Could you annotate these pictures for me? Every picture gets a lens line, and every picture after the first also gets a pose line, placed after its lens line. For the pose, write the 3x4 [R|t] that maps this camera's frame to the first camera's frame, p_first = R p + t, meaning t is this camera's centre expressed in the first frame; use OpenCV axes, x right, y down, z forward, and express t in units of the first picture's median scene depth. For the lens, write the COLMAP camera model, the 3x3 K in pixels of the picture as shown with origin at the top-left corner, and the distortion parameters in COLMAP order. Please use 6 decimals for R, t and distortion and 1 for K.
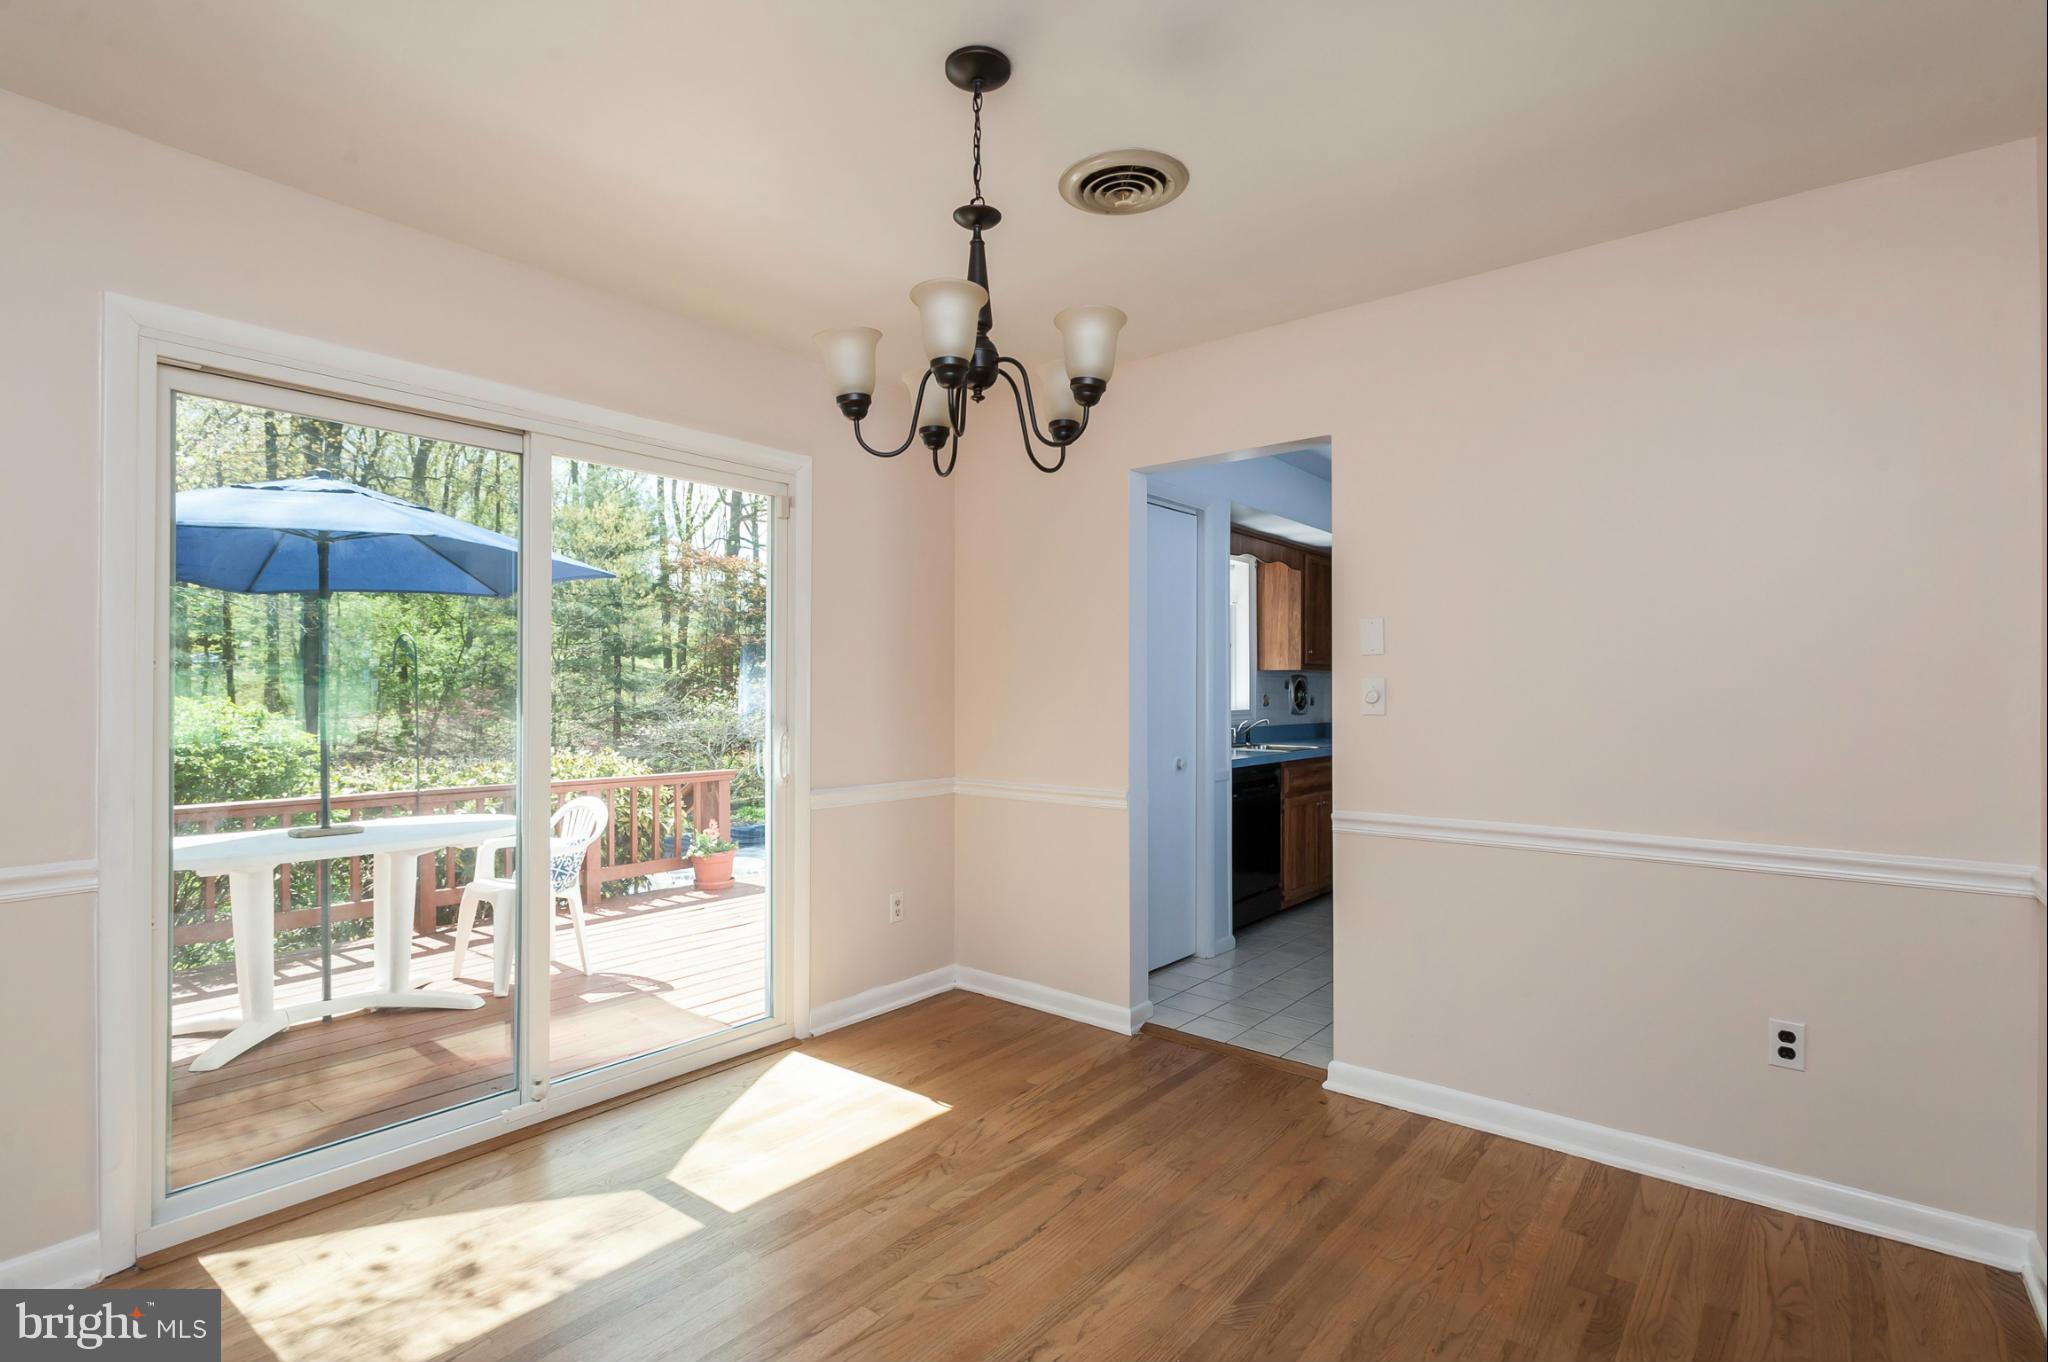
lens RADIAL K [[984.0, 0, 1018.8], [0, 984.0, 669.3], [0, 0, 1]] dist [0.004993, -0.000612]
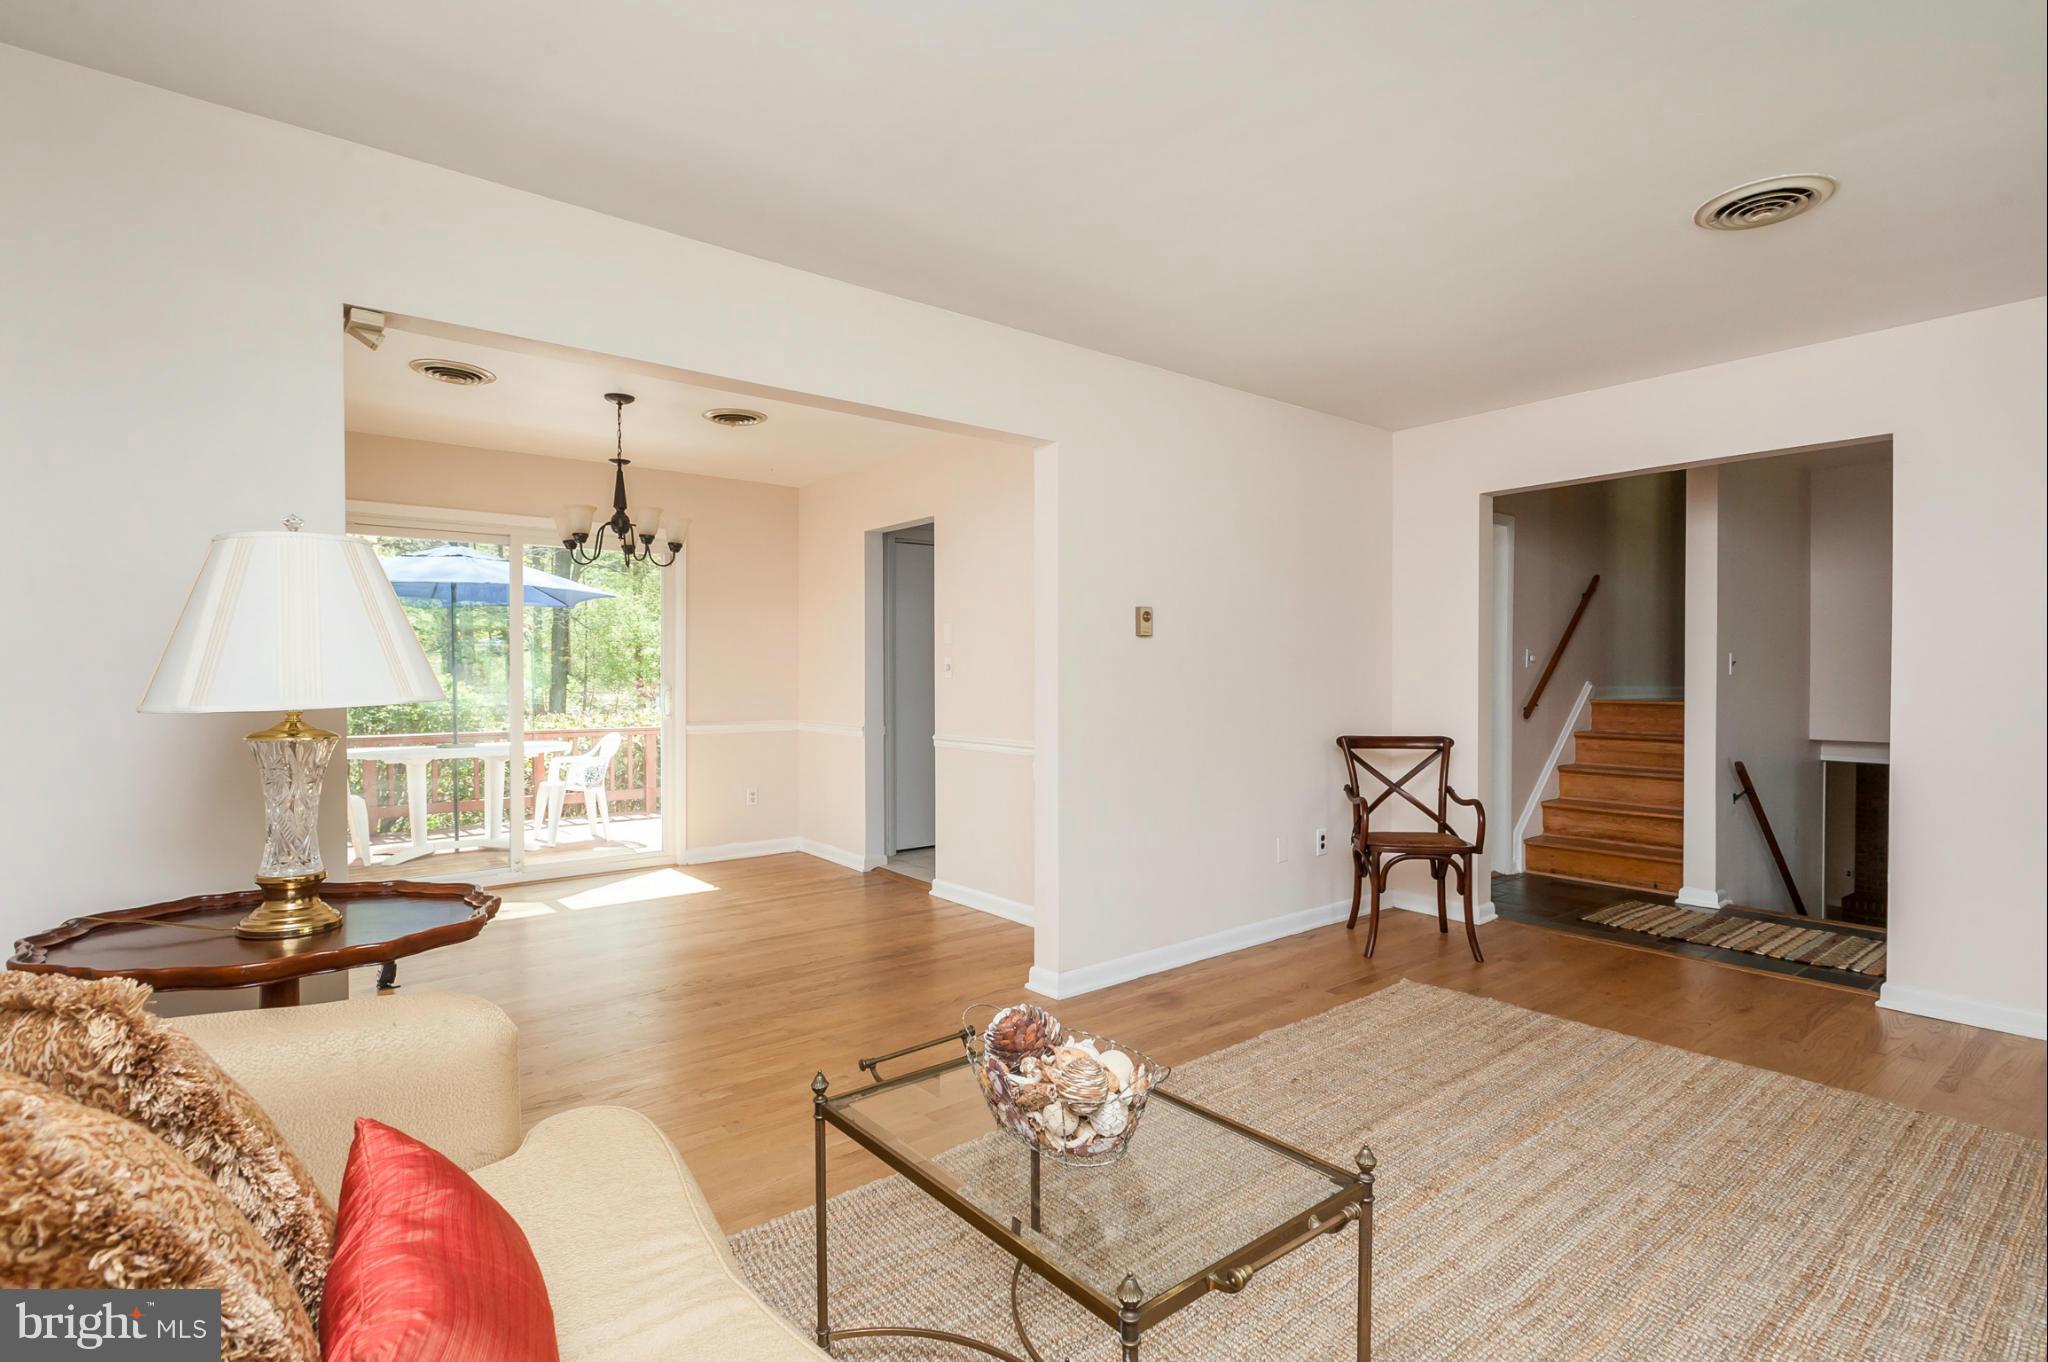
lens RADIAL K [[984.0, 0, 1018.8], [0, 984.0, 669.3], [0, 0, 1]] dist [0.004993, -0.000612]
pose [[0.979183, 0.000314, -0.202977, 0.774249], [0.003769, 0.999798, 0.019730, -0.004508], [0.202942, -0.020084, 0.978985, -0.625906]]
